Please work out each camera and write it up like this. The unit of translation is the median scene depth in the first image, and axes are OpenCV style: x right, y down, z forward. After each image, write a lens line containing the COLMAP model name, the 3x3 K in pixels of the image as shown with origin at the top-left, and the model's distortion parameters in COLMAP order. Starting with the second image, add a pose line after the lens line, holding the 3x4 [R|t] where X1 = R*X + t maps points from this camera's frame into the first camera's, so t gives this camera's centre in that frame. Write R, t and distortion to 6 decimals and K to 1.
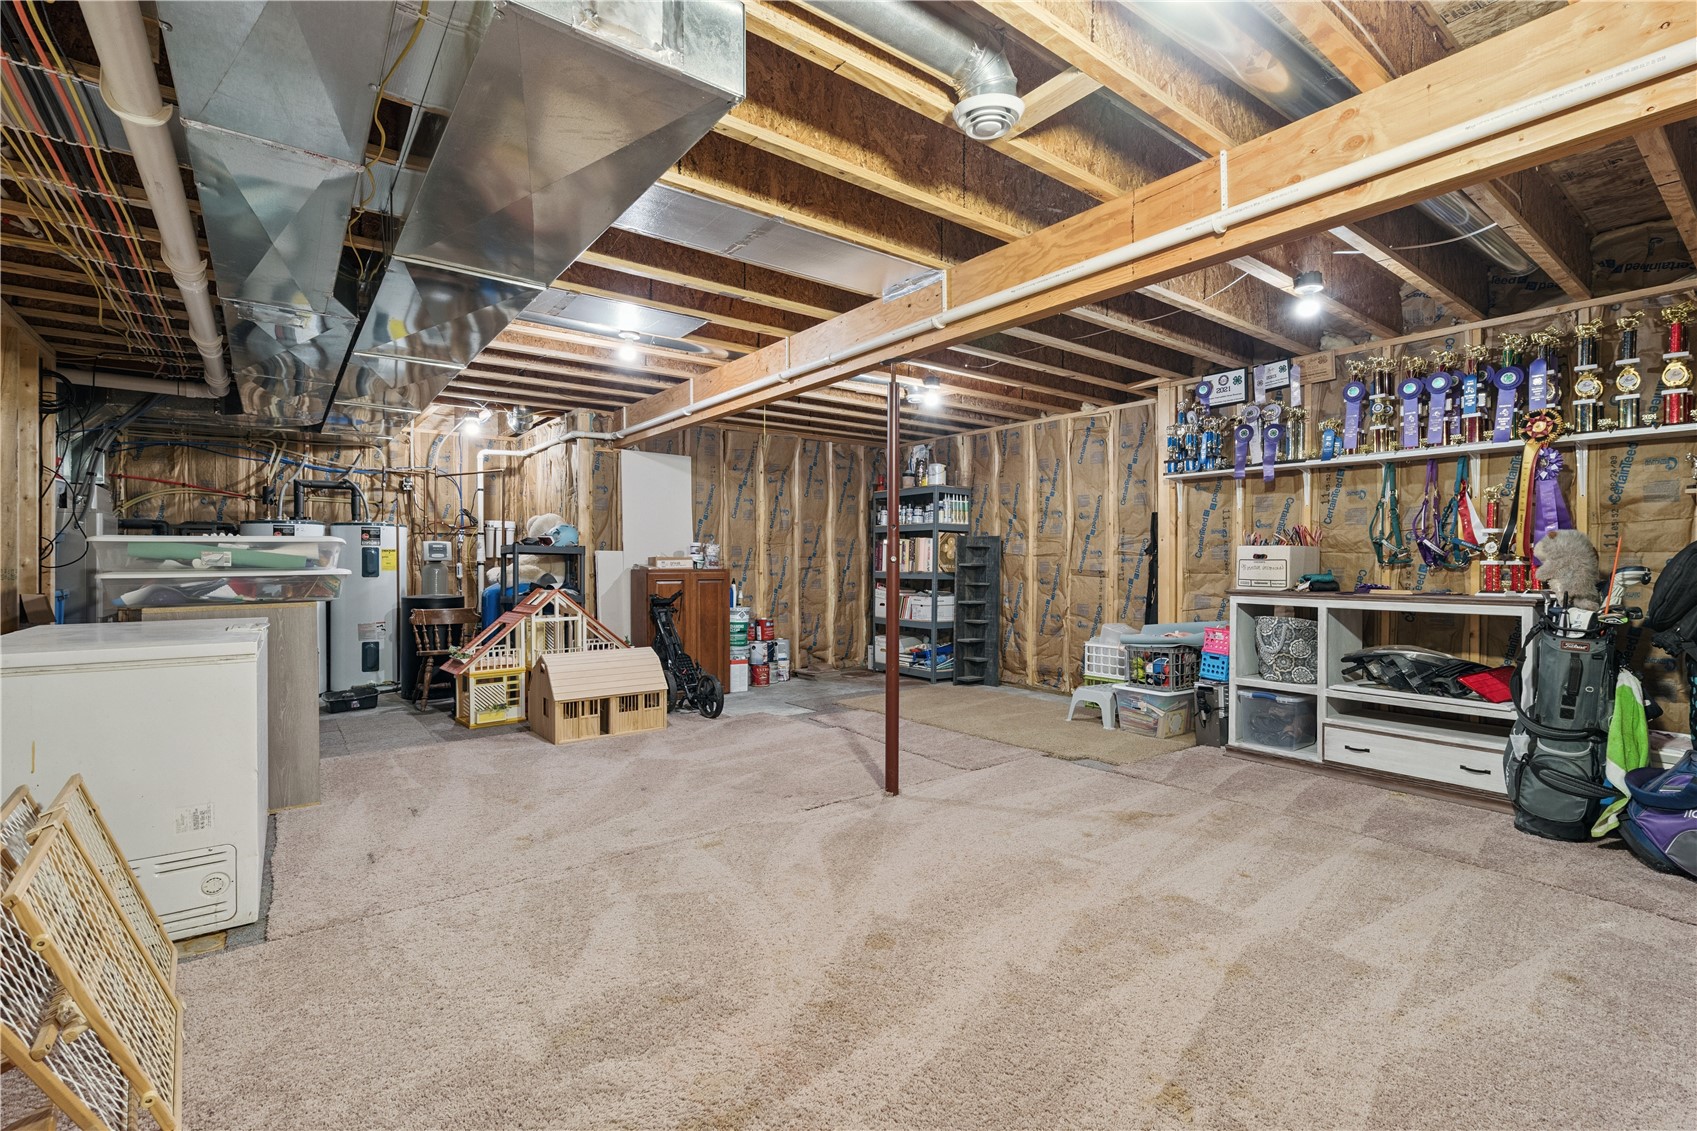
lens RADIAL K [[762.5, 0, 854.3], [0, 762.5, 572.1], [0, 0, 1]] dist [-0.002162, 0.000199]
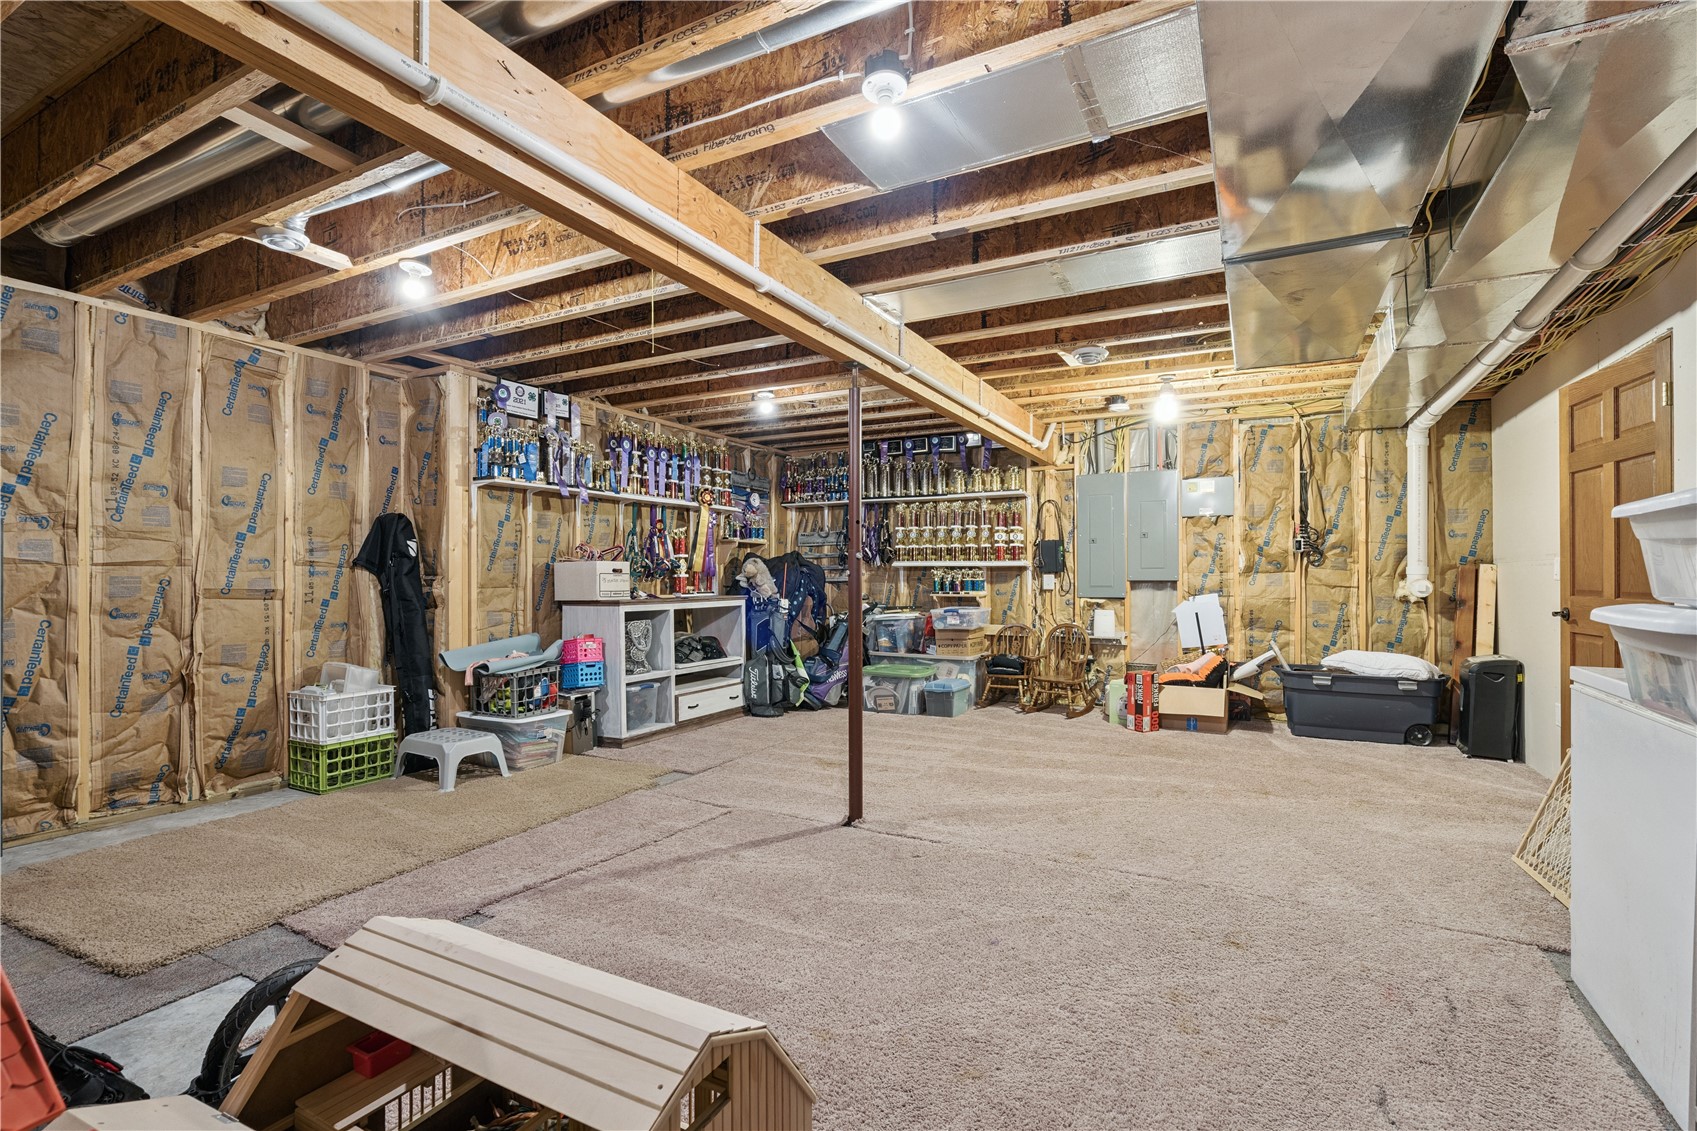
lens RADIAL K [[770.5, 0, 853.9], [0, 770.5, 568.1], [0, 0, 1]] dist [-0.001360, 0.001393]
pose [[-0.414492, 0.007857, 0.910019, -0.590149], [0.014215, 0.999897, -0.002159, -0.014402], [-0.909942, 0.012041, -0.414561, 1.003607]]
